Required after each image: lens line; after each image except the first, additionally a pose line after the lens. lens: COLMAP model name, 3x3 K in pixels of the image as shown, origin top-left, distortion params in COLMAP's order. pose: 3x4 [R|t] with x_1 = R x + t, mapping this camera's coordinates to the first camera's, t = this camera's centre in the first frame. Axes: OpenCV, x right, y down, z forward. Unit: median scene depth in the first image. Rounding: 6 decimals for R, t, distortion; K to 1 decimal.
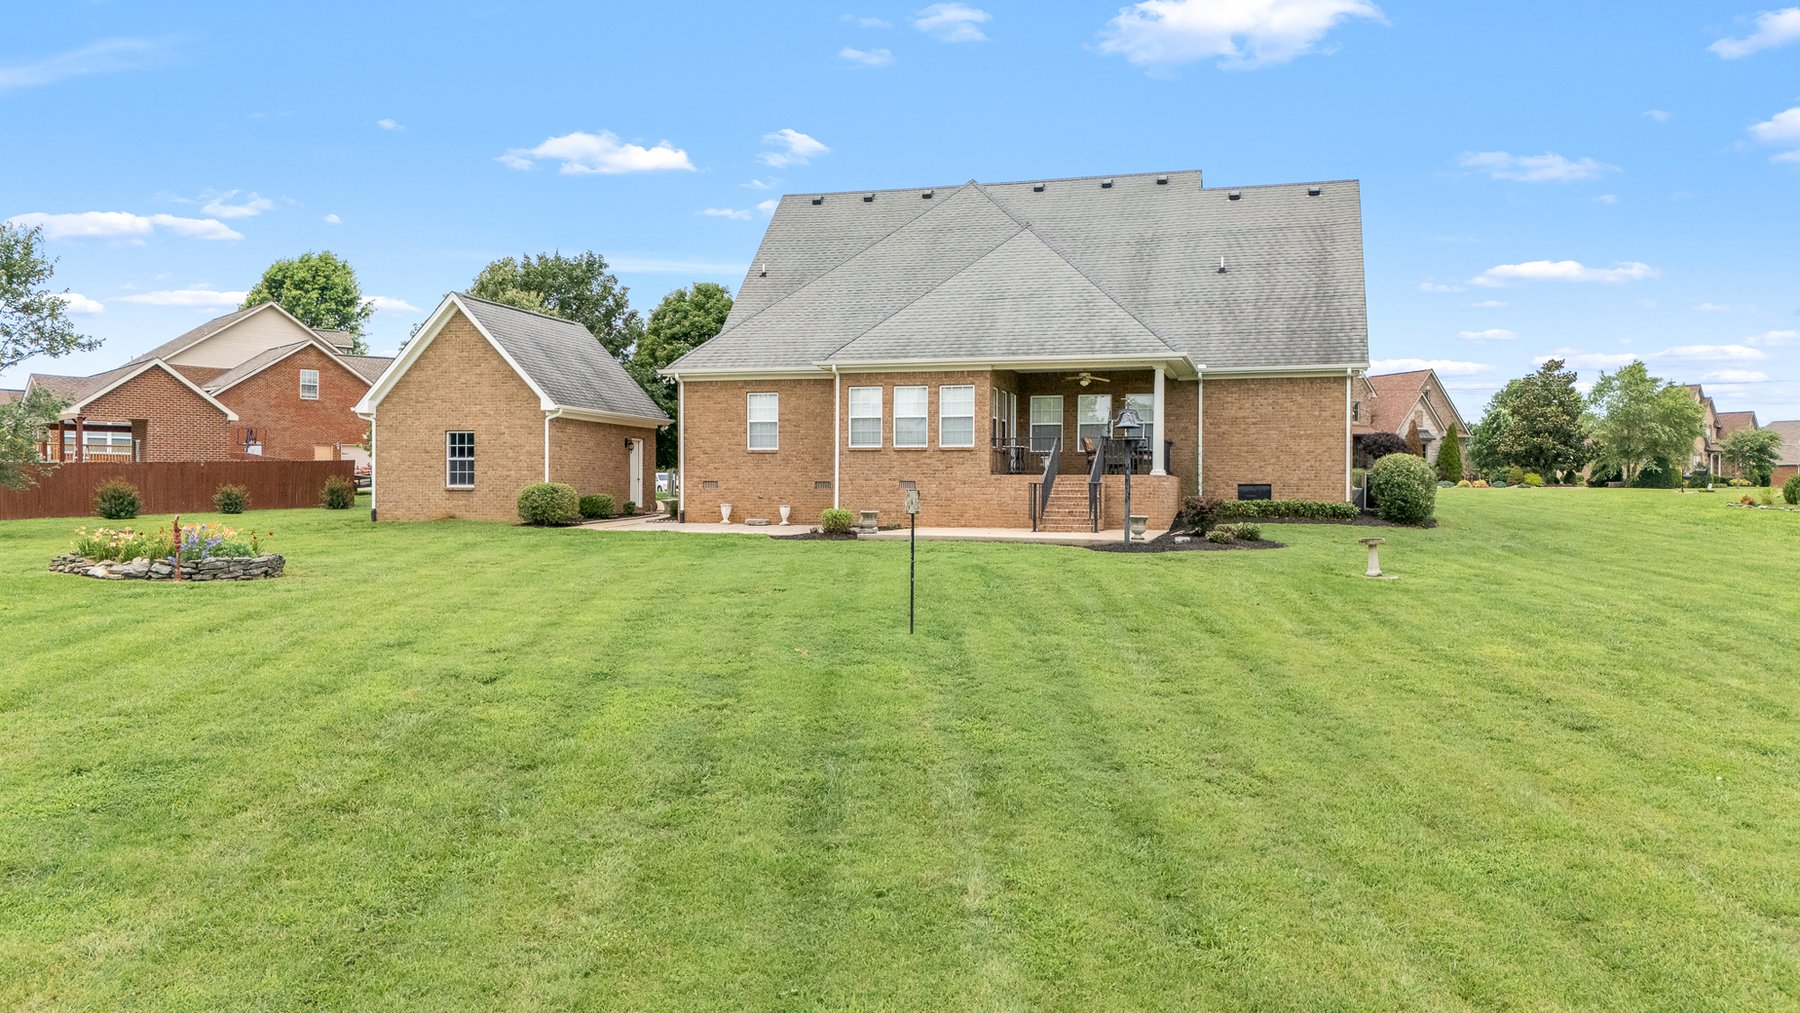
lens RADIAL K [[1307.0, 0, 908.7], [0, 1307.0, 514.4], [0, 0, 1]] dist [0.073686, -0.077029]
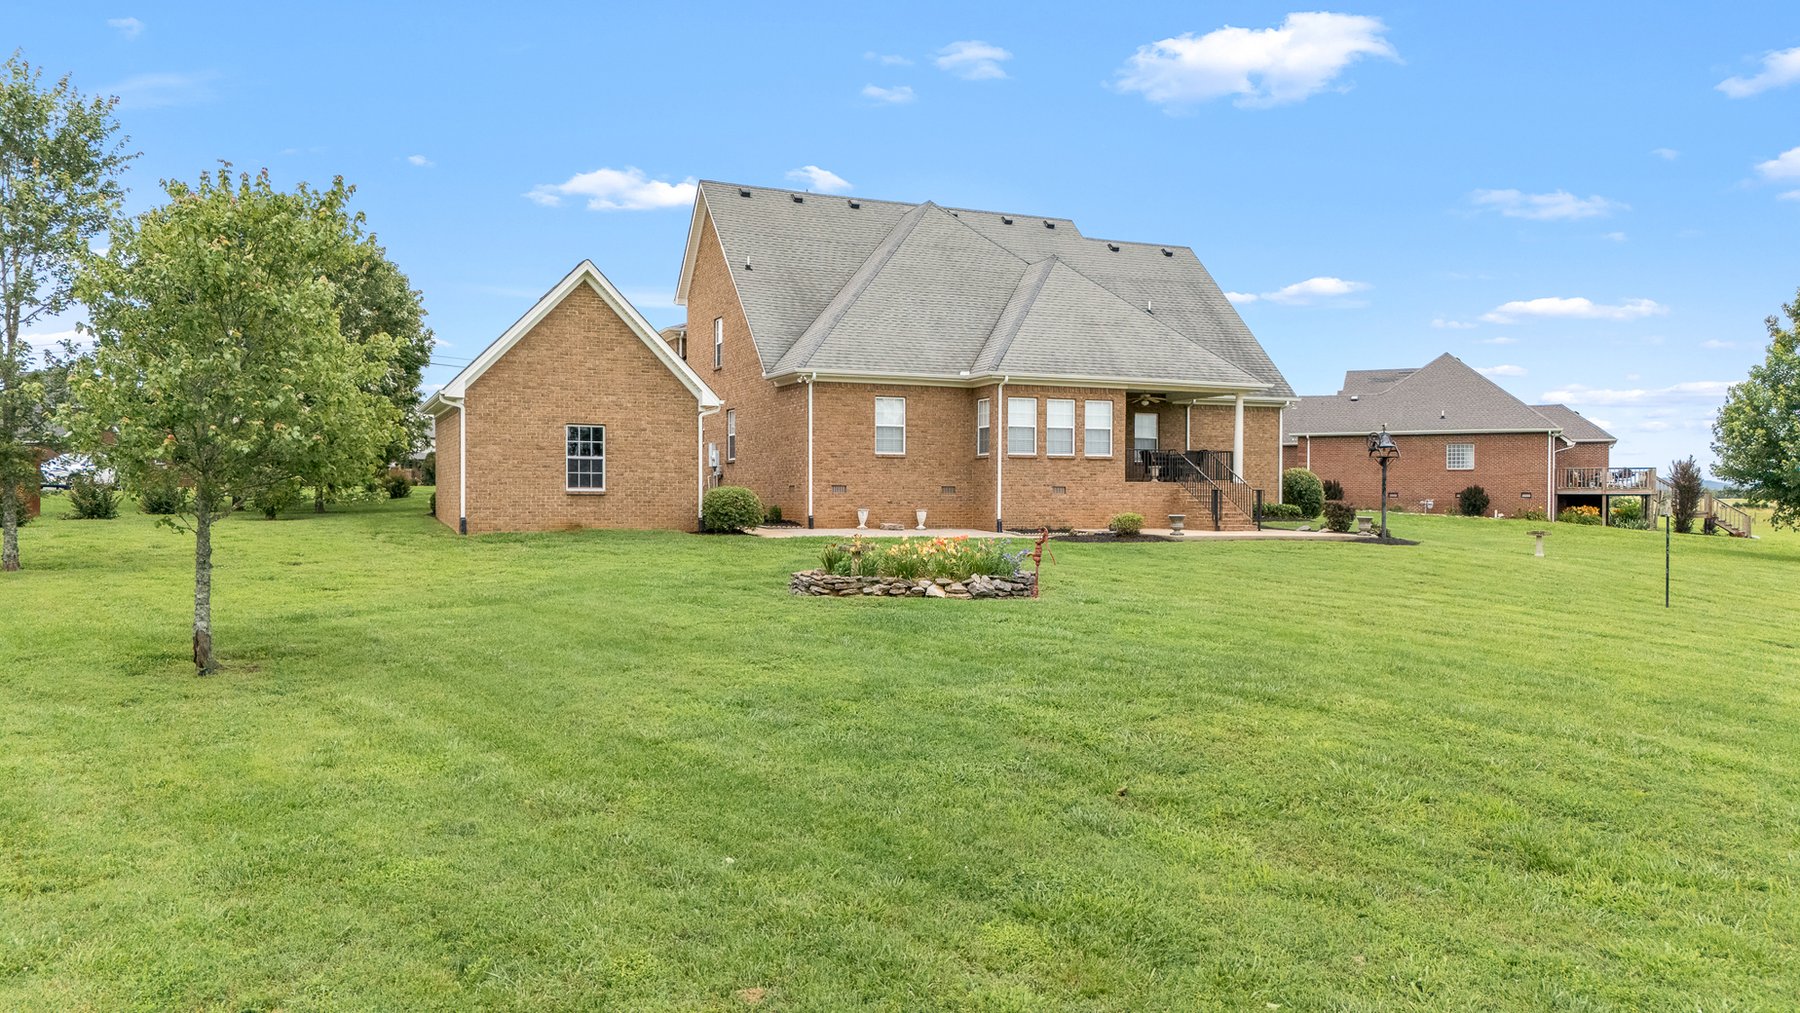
lens RADIAL K [[1318.2, 0, 879.3], [0, 1318.2, 516.3], [0, 0, 1]] dist [0.058119, -0.002319]
pose [[0.777760, -0.009343, 0.628492, -0.749931], [0.008149, 0.999955, 0.004780, -0.007077], [-0.628509, 0.001403, 0.777801, 0.225811]]
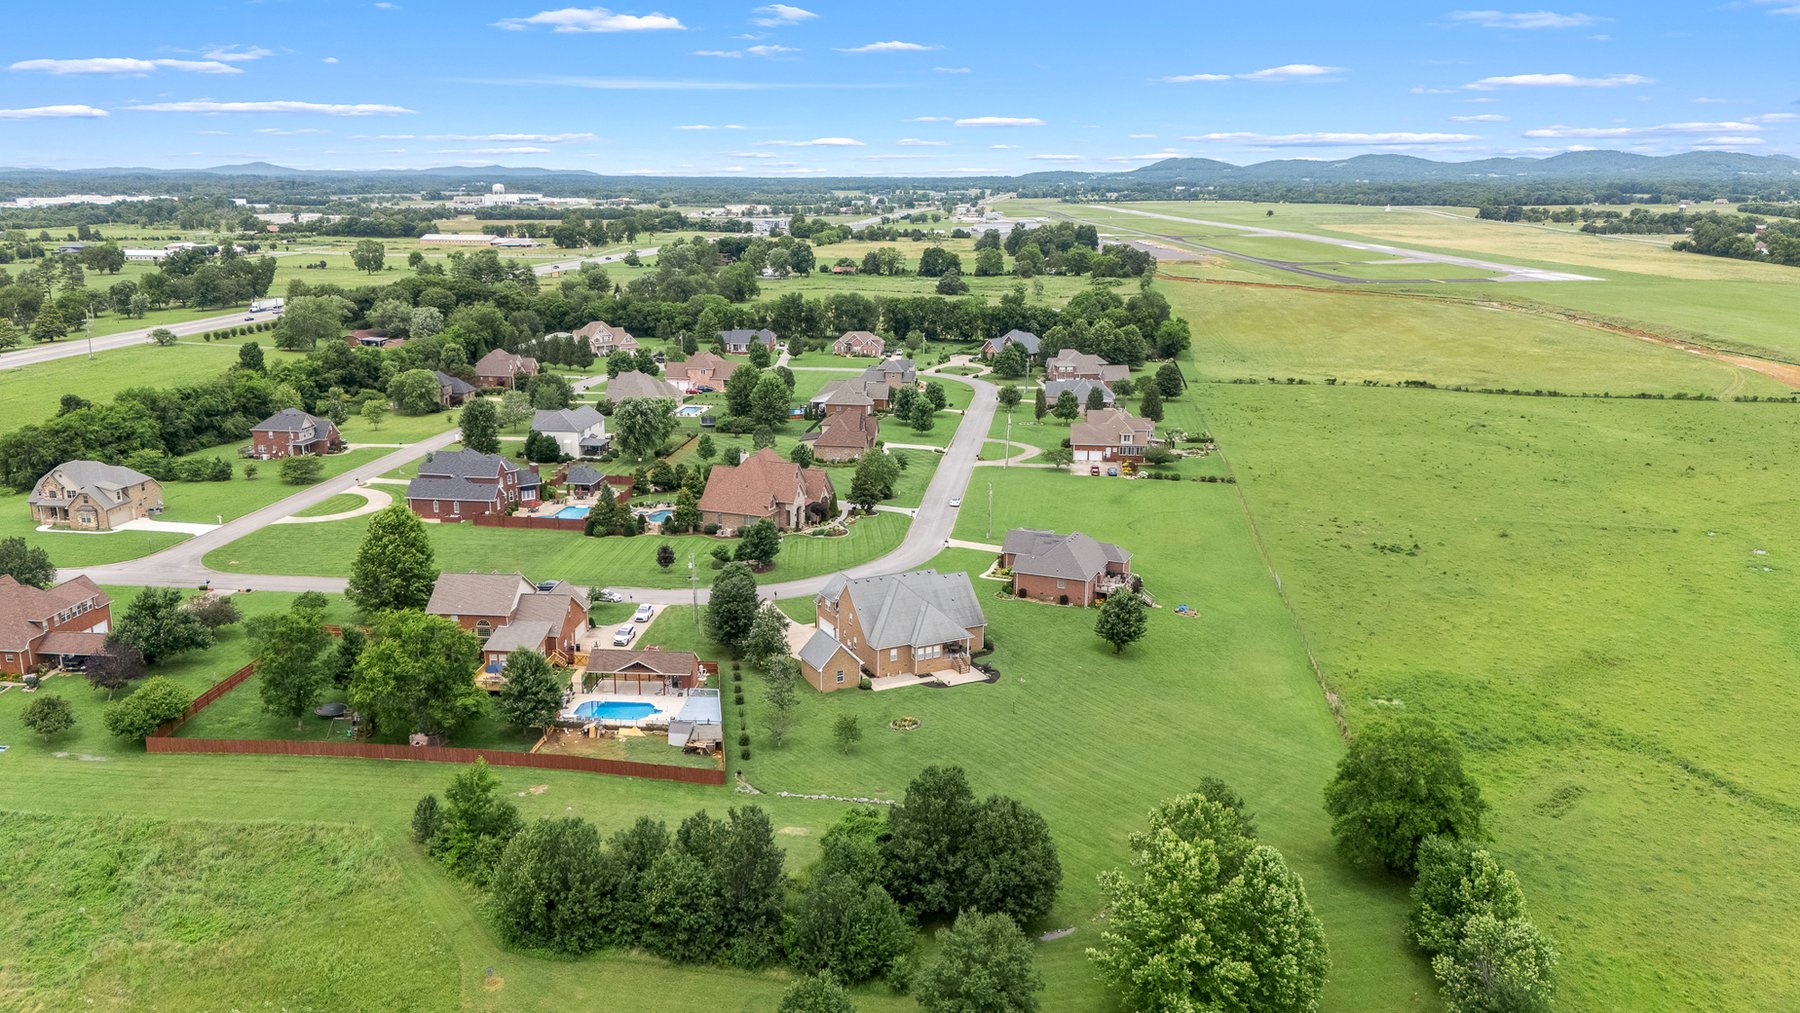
lens RADIAL K [[1307.0, 0, 908.7], [0, 1307.0, 514.4], [0, 0, 1]] dist [0.073686, -0.077029]
pose [[0.726264, -0.164567, 0.667427, -3.232783], [0.007264, 0.972704, 0.231935, -1.707862], [-0.687378, -0.163598, 0.707635, -2.393339]]
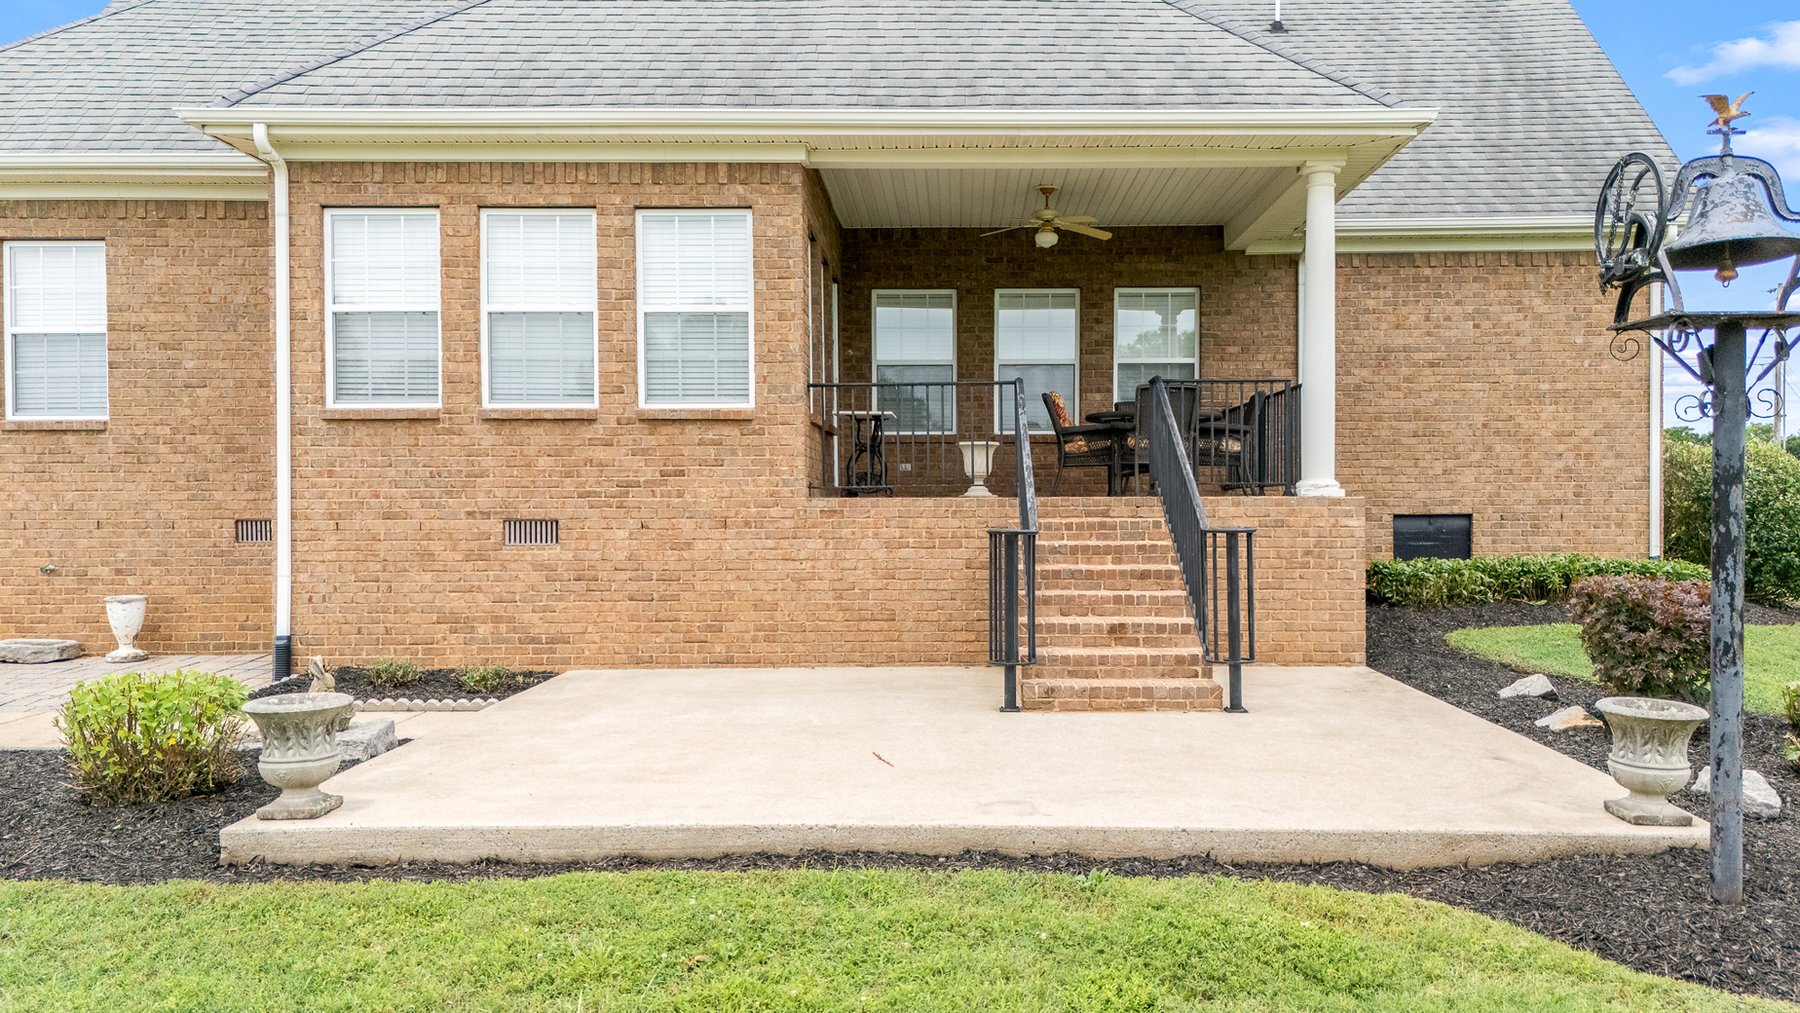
lens RADIAL K [[1338.3, 0, 954.7], [0, 1338.3, 520.5], [0, 0, 1]] dist [0.089236, -0.121869]
pose [[0.961550, -0.012296, 0.274355, 0.007289], [0.012634, 0.999920, 0.000532, -0.022512], [-0.274339, 0.002955, 0.961628, 0.621465]]
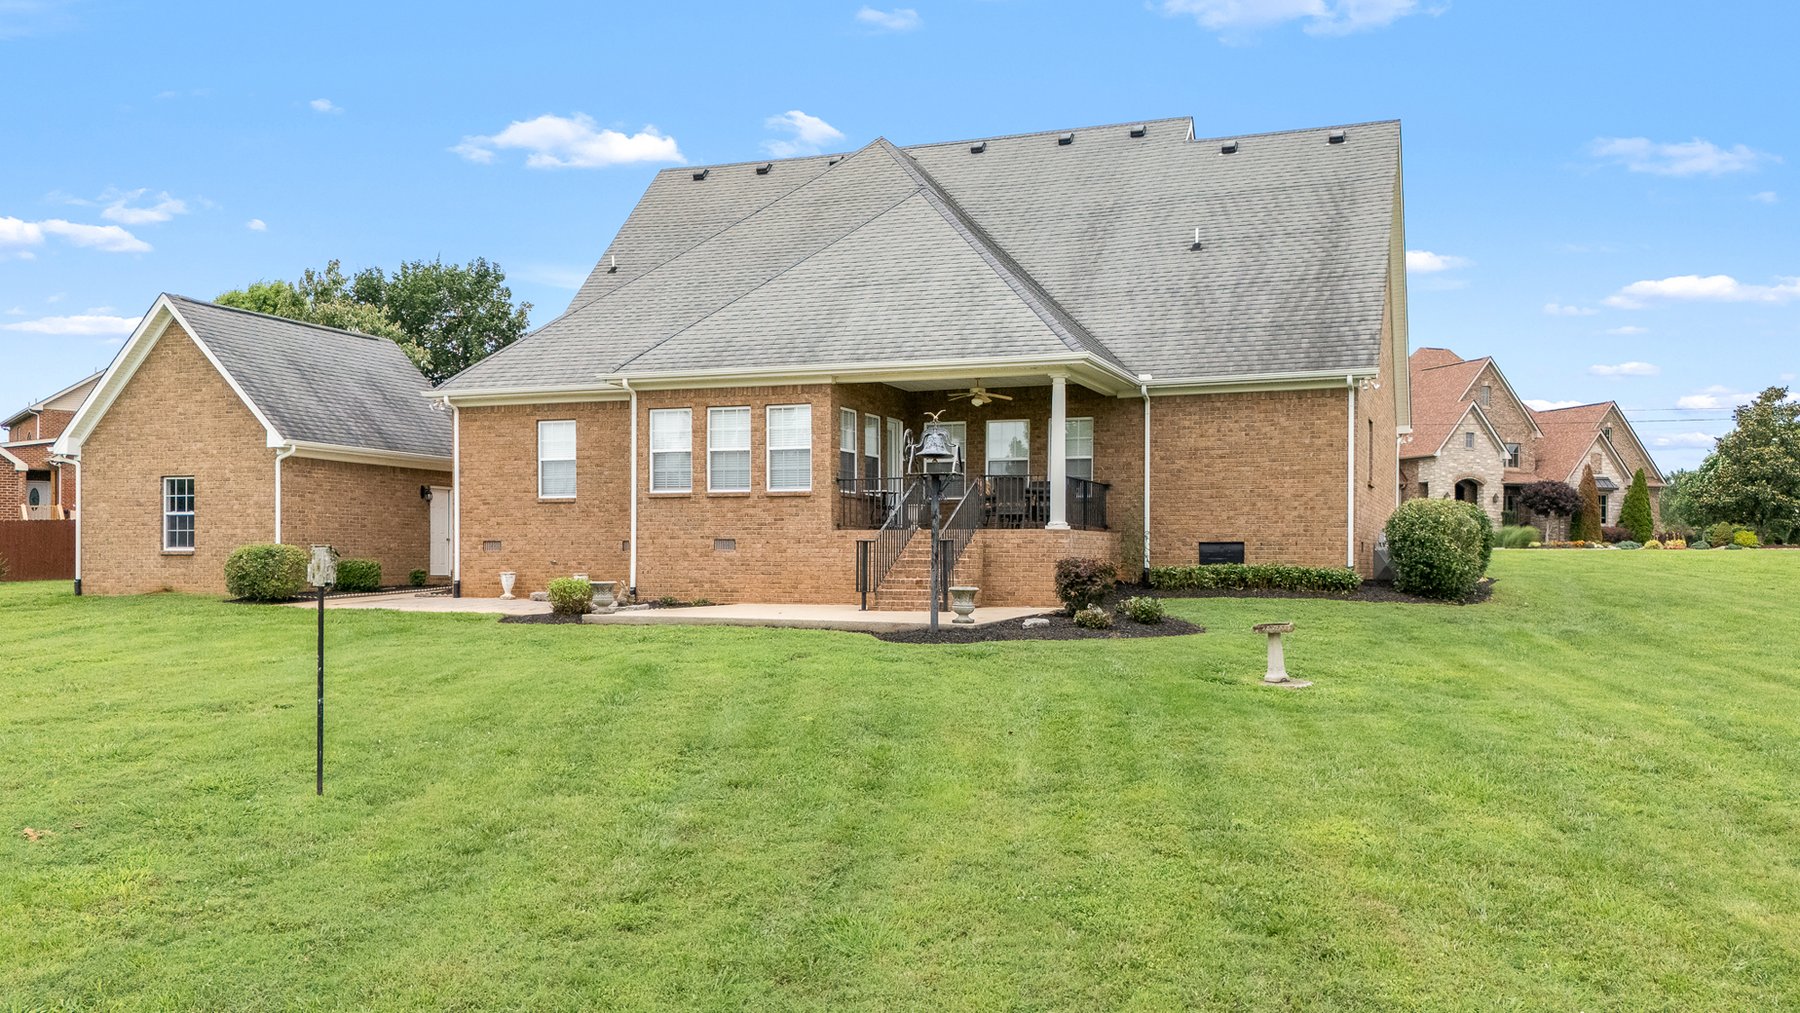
lens RADIAL K [[1476.5, 0, 923.3], [0, 1476.5, 586.6], [0, 0, 1]] dist [0.085819, -0.127625]
pose [[0.996339, -0.001524, -0.085474, 0.165935], [0.001687, 0.999997, 0.001832, -0.000715], [0.085471, -0.001970, 0.996339, 0.181957]]
